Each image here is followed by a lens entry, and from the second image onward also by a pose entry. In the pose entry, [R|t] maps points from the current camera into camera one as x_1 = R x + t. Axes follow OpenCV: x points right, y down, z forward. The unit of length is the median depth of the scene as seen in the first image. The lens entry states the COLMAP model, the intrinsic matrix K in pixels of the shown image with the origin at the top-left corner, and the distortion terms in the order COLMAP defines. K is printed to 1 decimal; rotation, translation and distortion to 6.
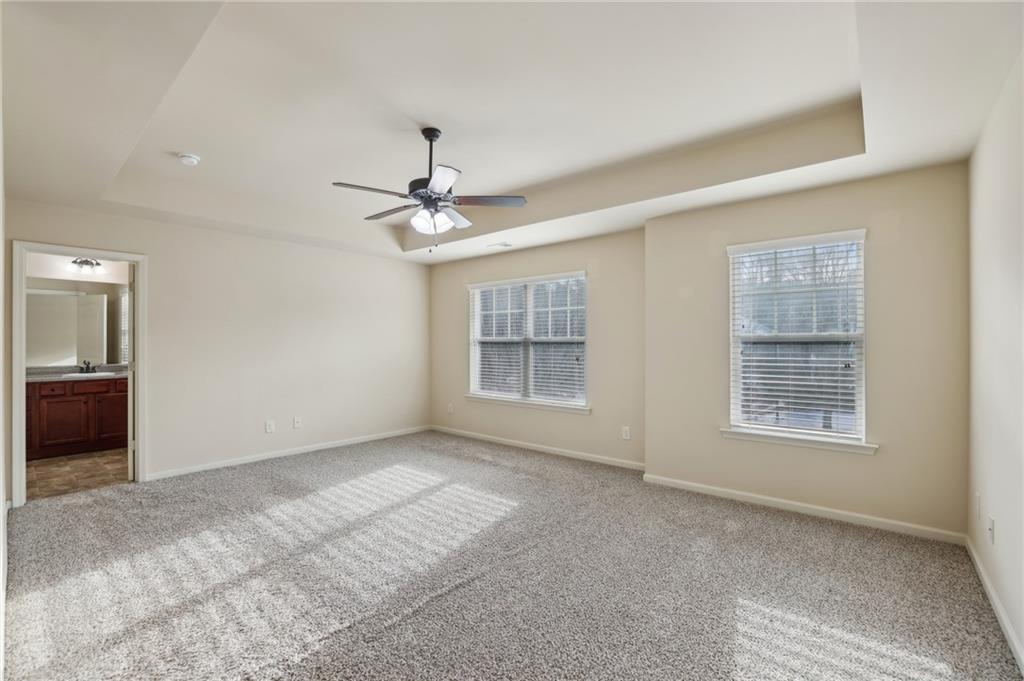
lens RADIAL K [[438.7, 0, 508.8], [0, 438.7, 342.4], [0, 0, 1]] dist [-0.019902, 0.000571]
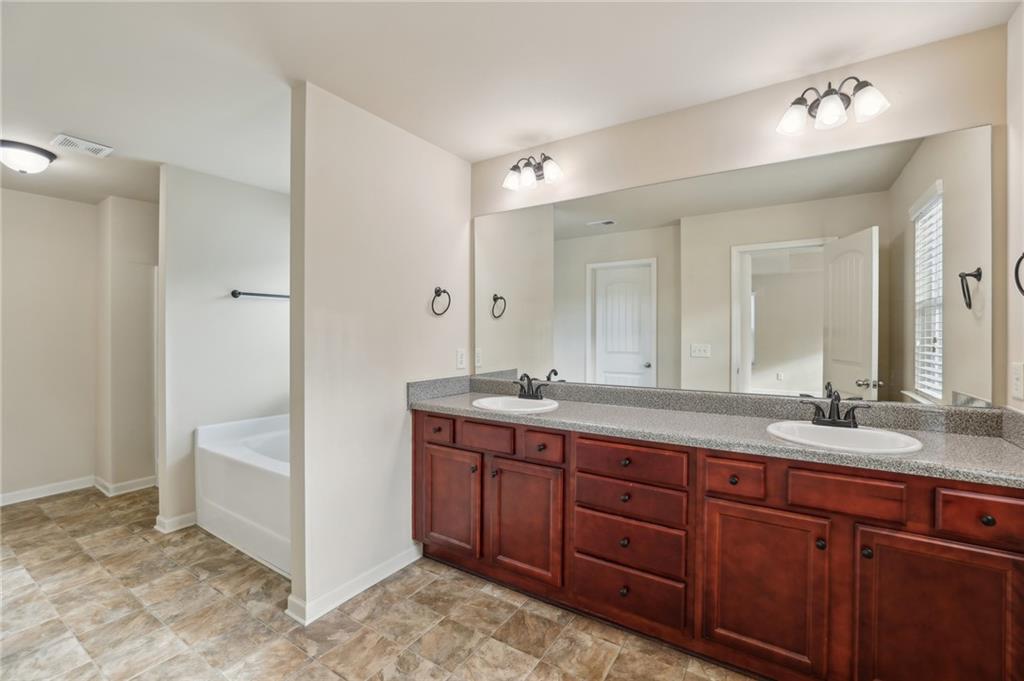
lens RADIAL K [[438.7, 0, 508.8], [0, 438.7, 342.4], [0, 0, 1]] dist [-0.019902, 0.000571]
pose [[0.129839, 0.007131, -0.991509, -0.520624], [0.005778, 0.999952, 0.007948, 0.001134], [0.991518, -0.006760, 0.129791, 0.542182]]
